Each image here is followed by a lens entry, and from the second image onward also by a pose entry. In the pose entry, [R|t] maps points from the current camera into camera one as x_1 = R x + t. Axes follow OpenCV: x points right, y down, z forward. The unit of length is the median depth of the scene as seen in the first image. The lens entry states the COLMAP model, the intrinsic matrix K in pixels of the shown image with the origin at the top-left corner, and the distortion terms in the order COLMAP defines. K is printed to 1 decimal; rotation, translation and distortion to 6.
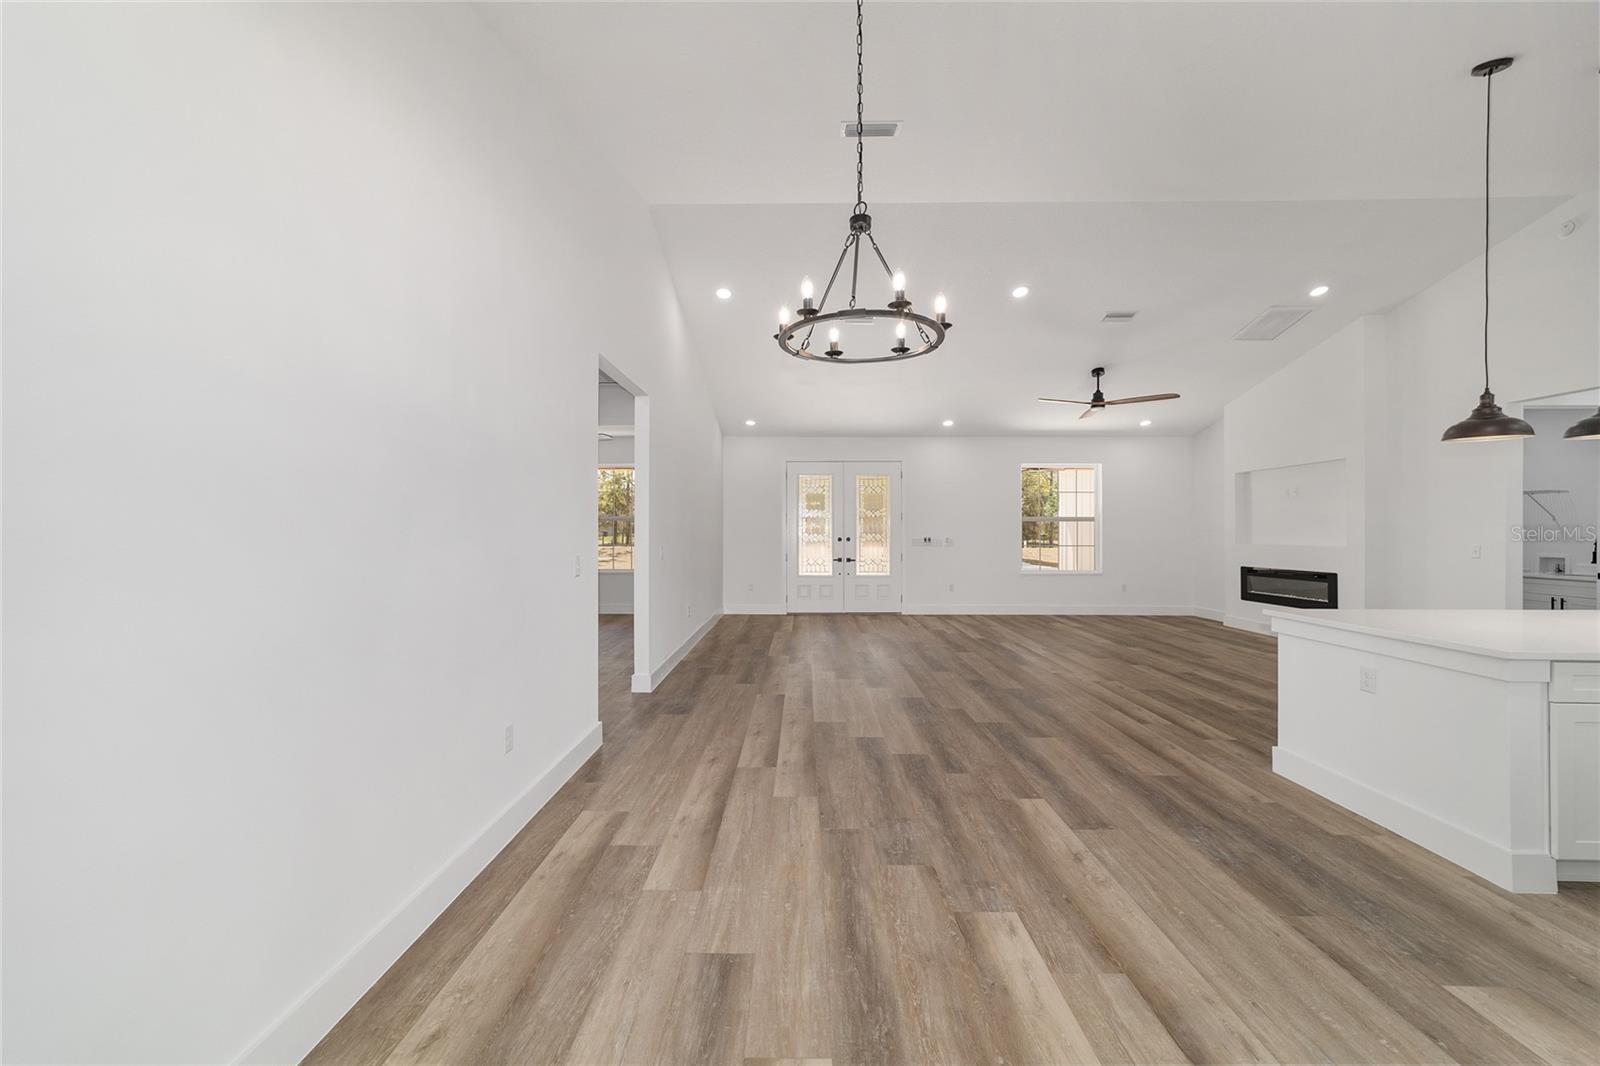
lens RADIAL K [[613.8, 0, 799.8], [0, 613.8, 527.8], [0, 0, 1]] dist [-0.016047, 0.007252]
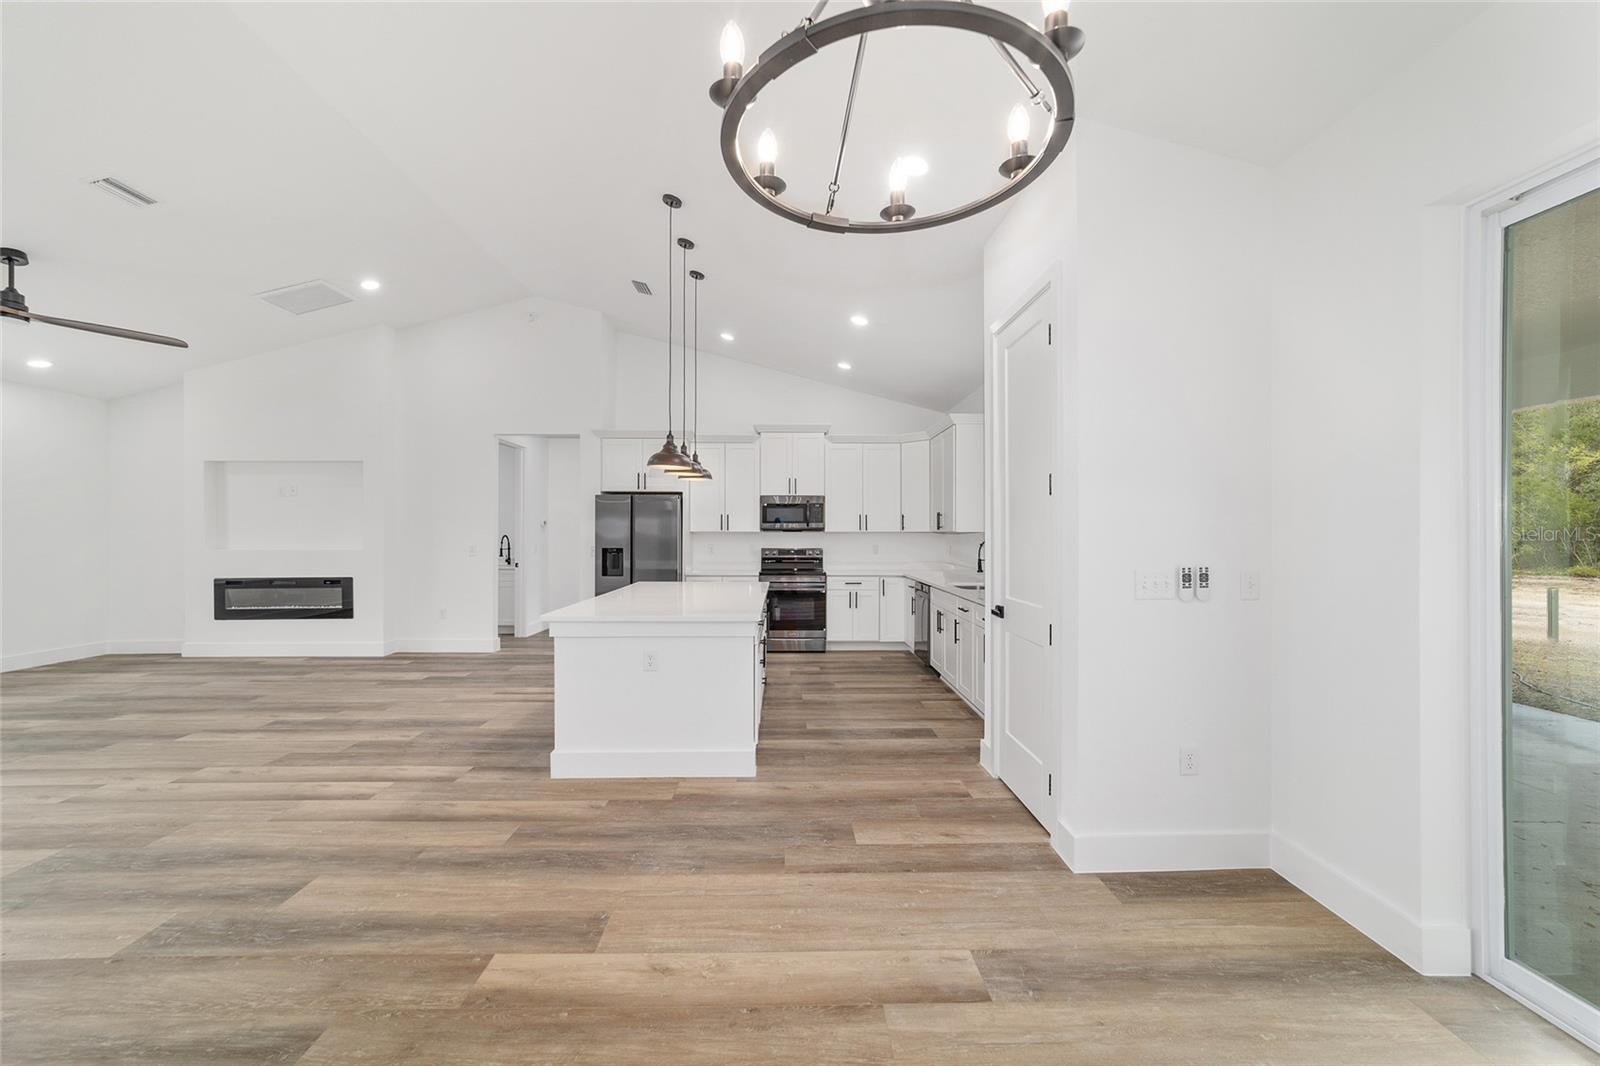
lens RADIAL K [[613.8, 0, 792.3], [0, 613.8, 533.5], [0, 0, 1]] dist [-0.016047, 0.007252]
pose [[-0.022285, -0.001803, 0.999750, -0.195518], [-0.004834, 0.999987, 0.001695, -0.000840], [-0.999740, -0.004795, -0.022294, 0.554850]]
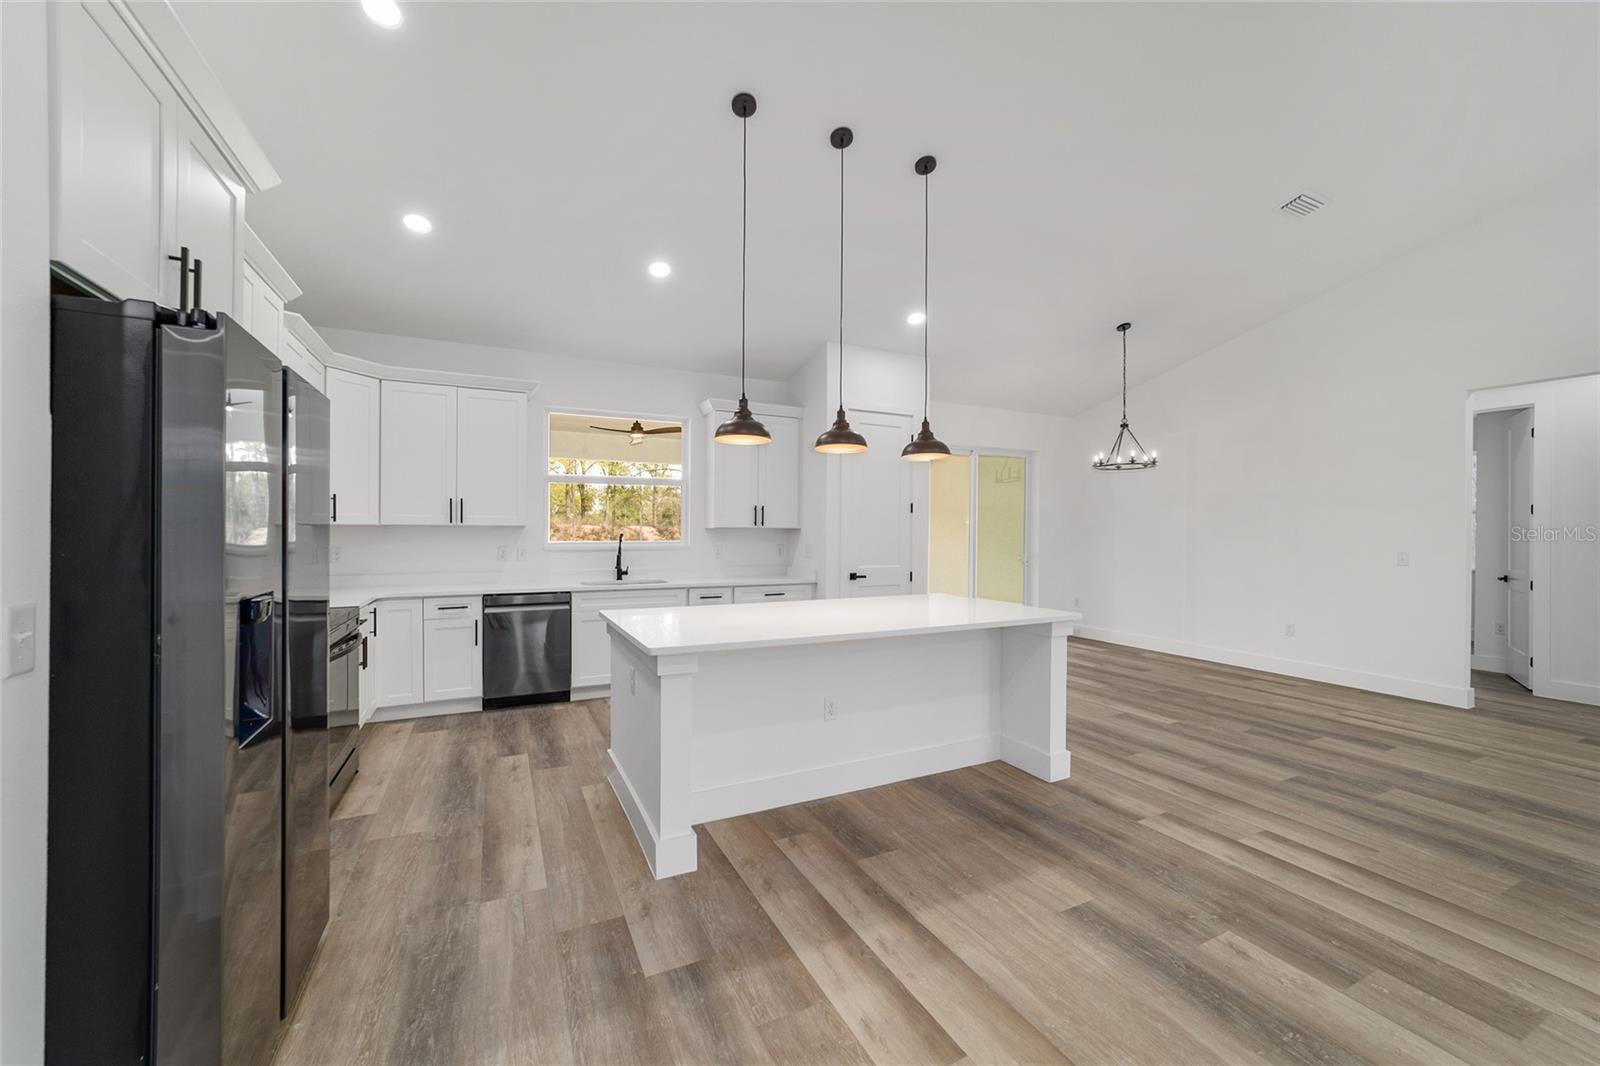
lens RADIAL K [[613.8, 0, 793.7], [0, 613.8, 529.5], [0, 0, 1]] dist [-0.016047, 0.007252]
pose [[-0.896632, -0.006325, -0.442732, 1.417328], [-0.004297, 0.999975, -0.005583, 0.006057], [0.442756, -0.003104, -0.896637, 1.481297]]
